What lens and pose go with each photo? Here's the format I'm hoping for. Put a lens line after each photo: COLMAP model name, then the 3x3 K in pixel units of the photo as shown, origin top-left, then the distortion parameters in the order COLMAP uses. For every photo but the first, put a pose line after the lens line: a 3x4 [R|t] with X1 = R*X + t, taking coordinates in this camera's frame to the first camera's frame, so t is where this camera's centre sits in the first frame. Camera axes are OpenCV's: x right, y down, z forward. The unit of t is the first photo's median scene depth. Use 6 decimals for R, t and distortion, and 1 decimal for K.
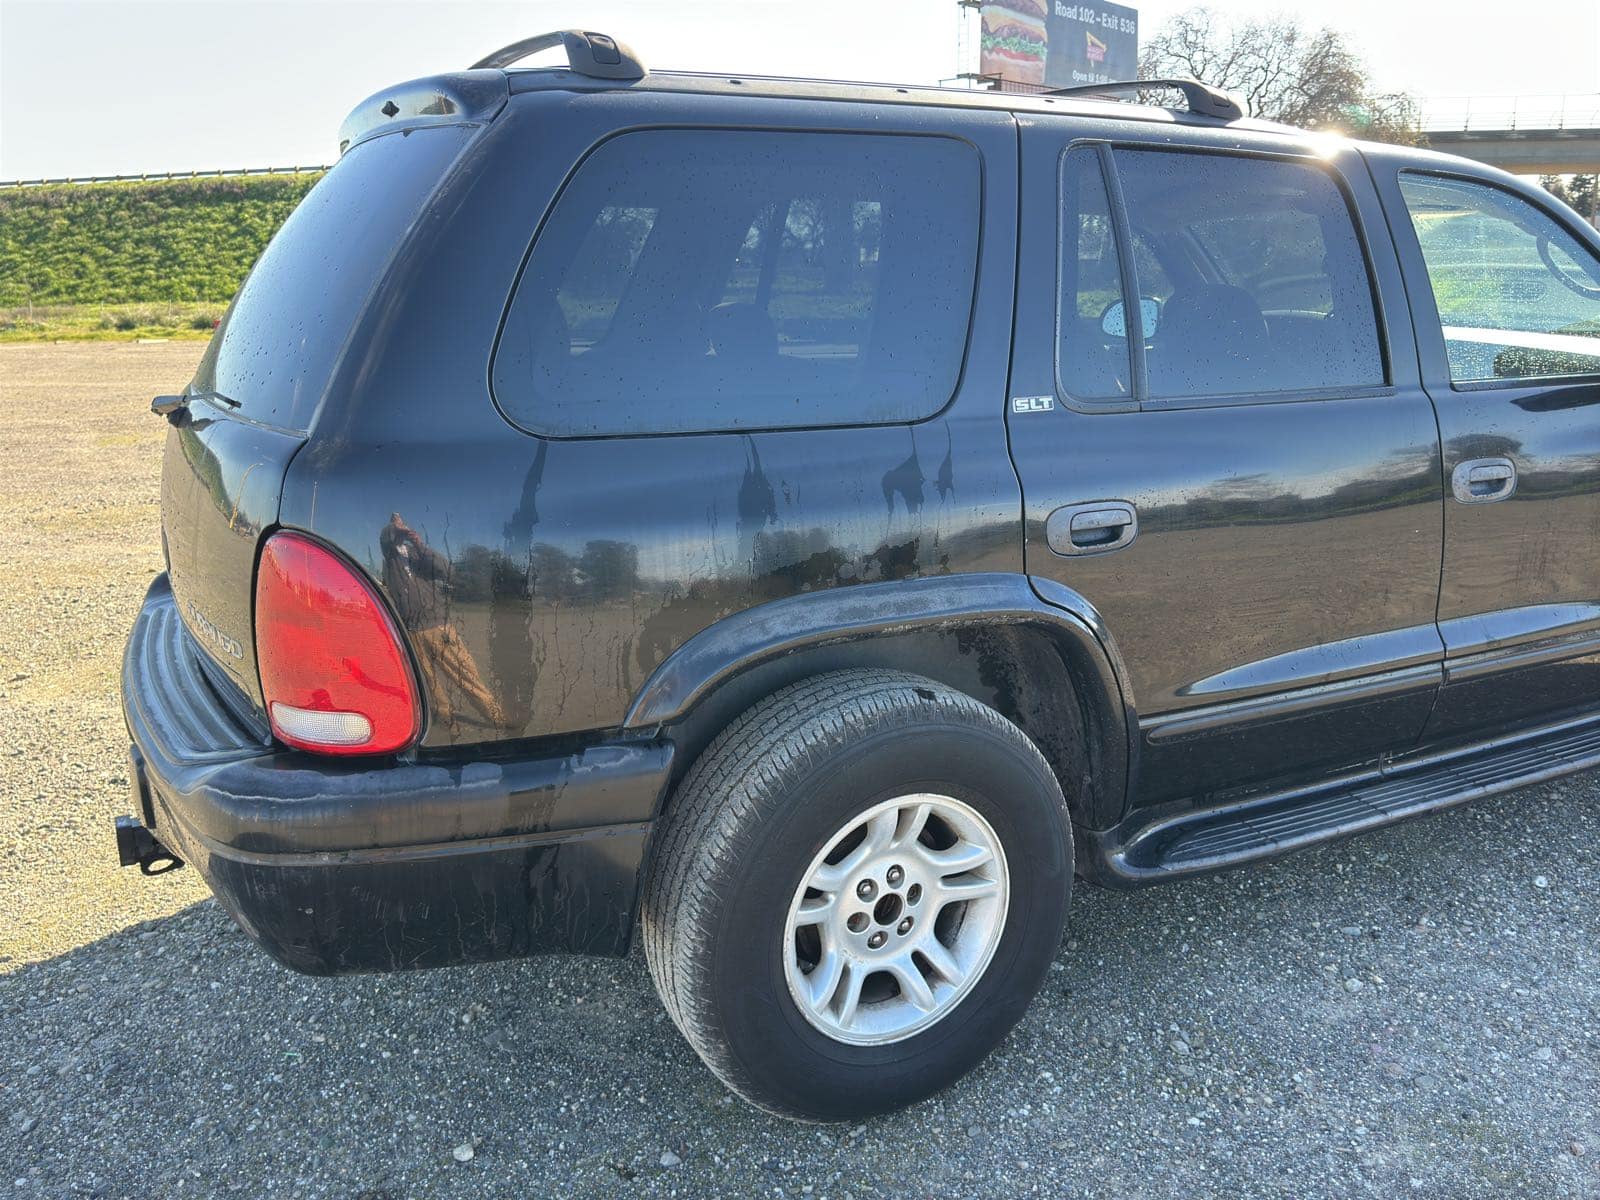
lens RADIAL K [[1330.9, 0, 800.0], [0, 1330.9, 600.0], [0, 0, 1]] dist [0.098351, -0.139319]
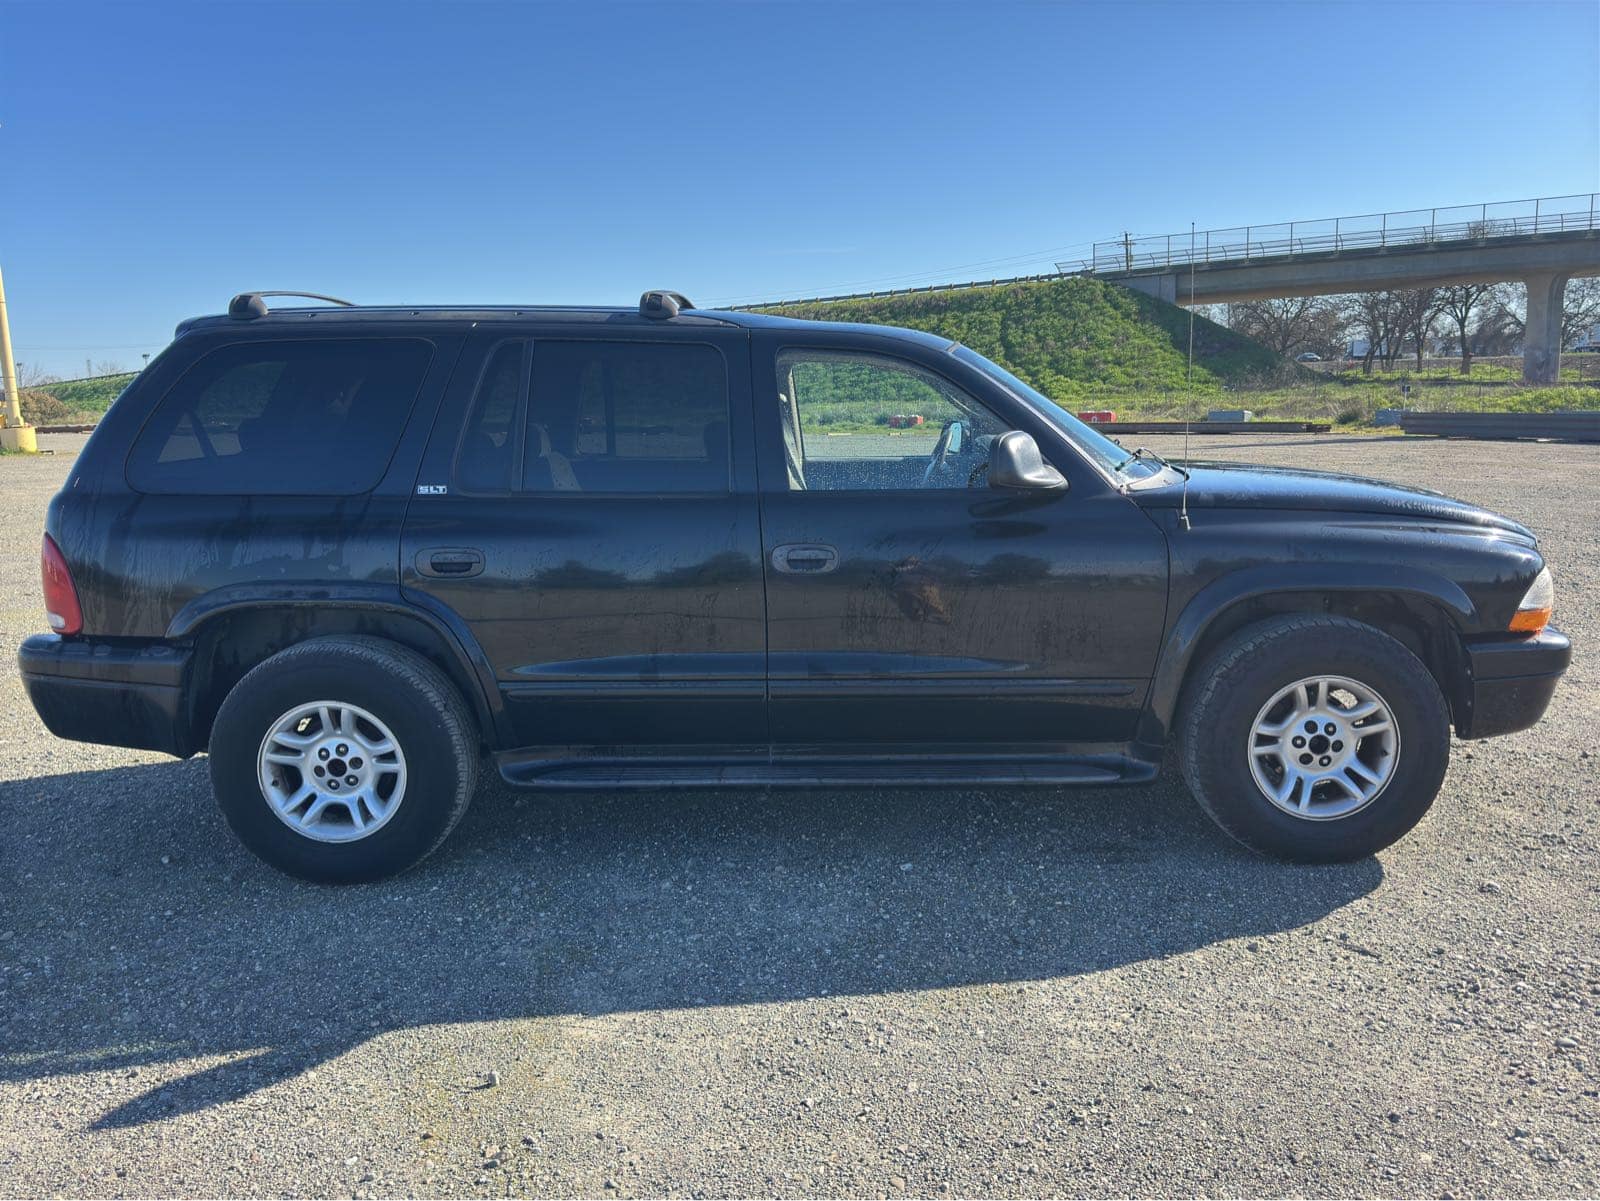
lens RADIAL K [[1309.7, 0, 800.0], [0, 1309.7, 600.5], [0, 0, 1]] dist [0.075707, -0.111941]
pose [[0.877934, 0.075142, -0.472849, 1.421314], [-0.106334, 0.993544, -0.039543, 0.014037], [0.466825, 0.084997, 0.880256, -0.277709]]
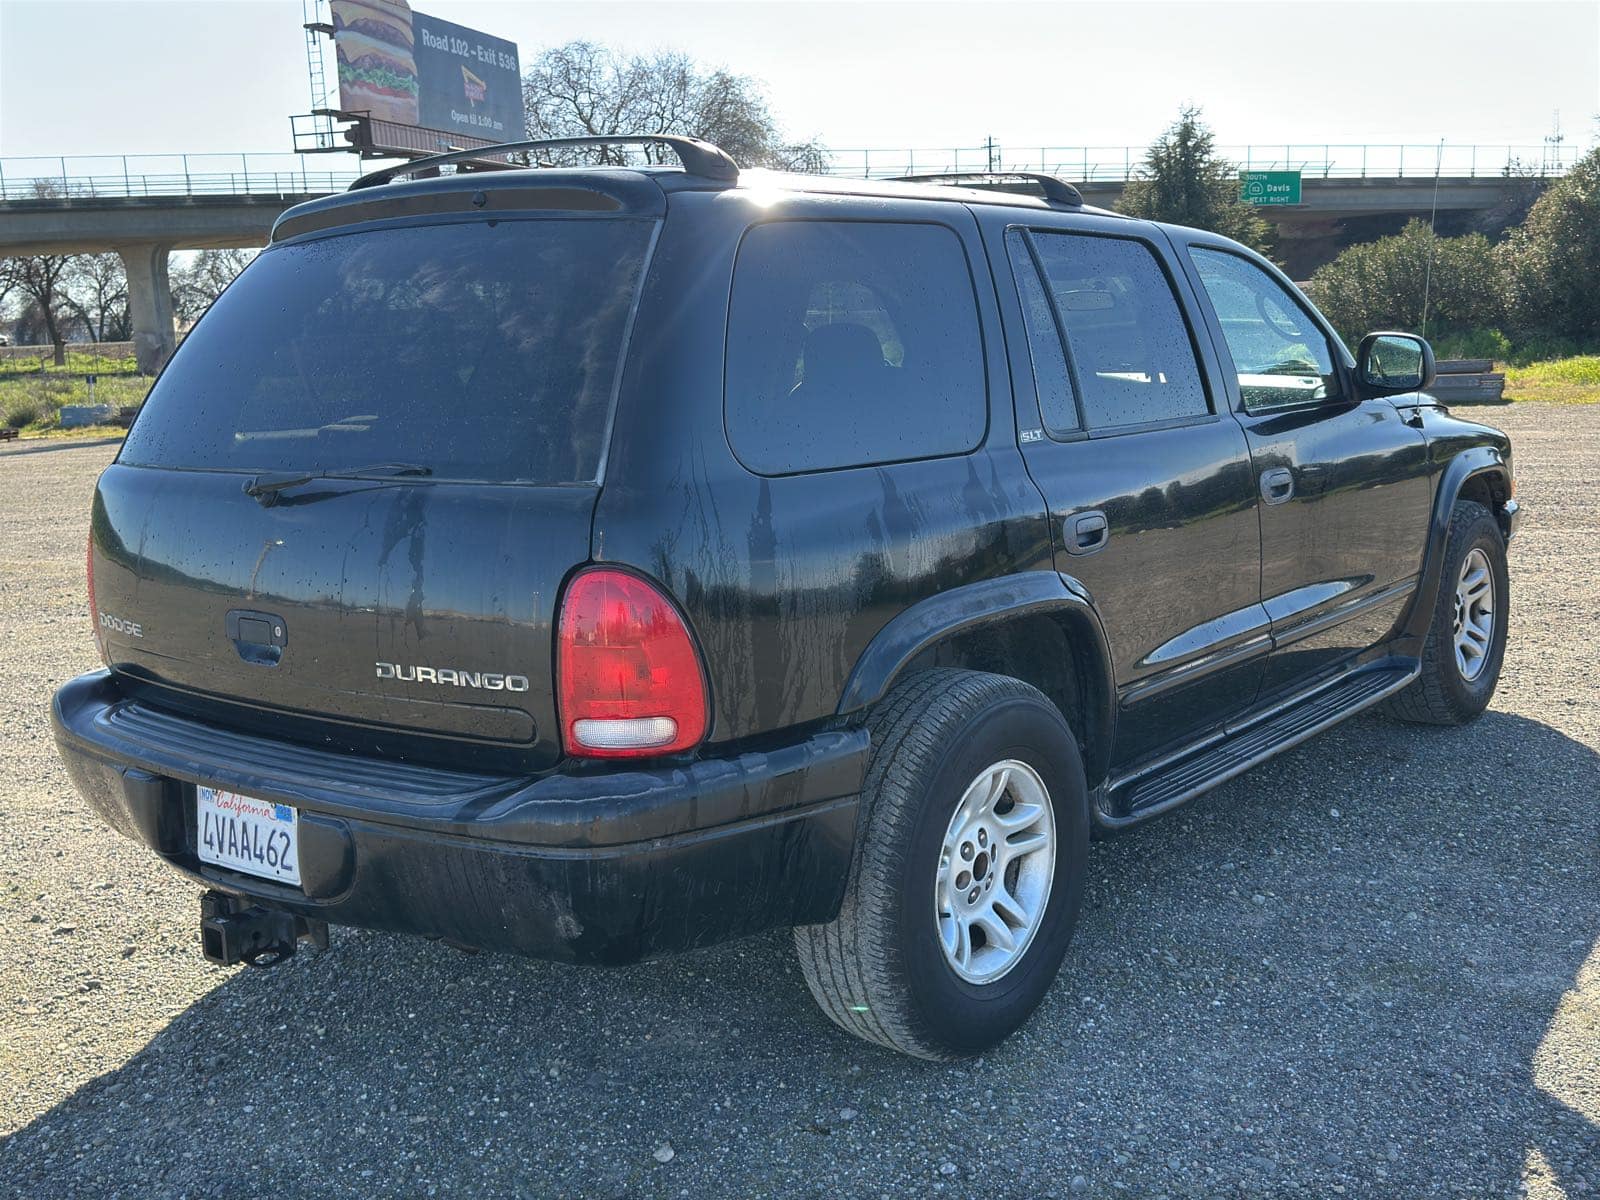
lens RADIAL K [[1635.7, 0, 822.5], [0, 1635.7, 619.7], [0, 0, 1]] dist [0.135570, -0.256300]
pose [[0.916027, -0.097843, 0.389000, -0.601987], [0.126657, 0.990733, -0.049060, 0.069533], [-0.380595, 0.094210, 0.919930, -0.294912]]
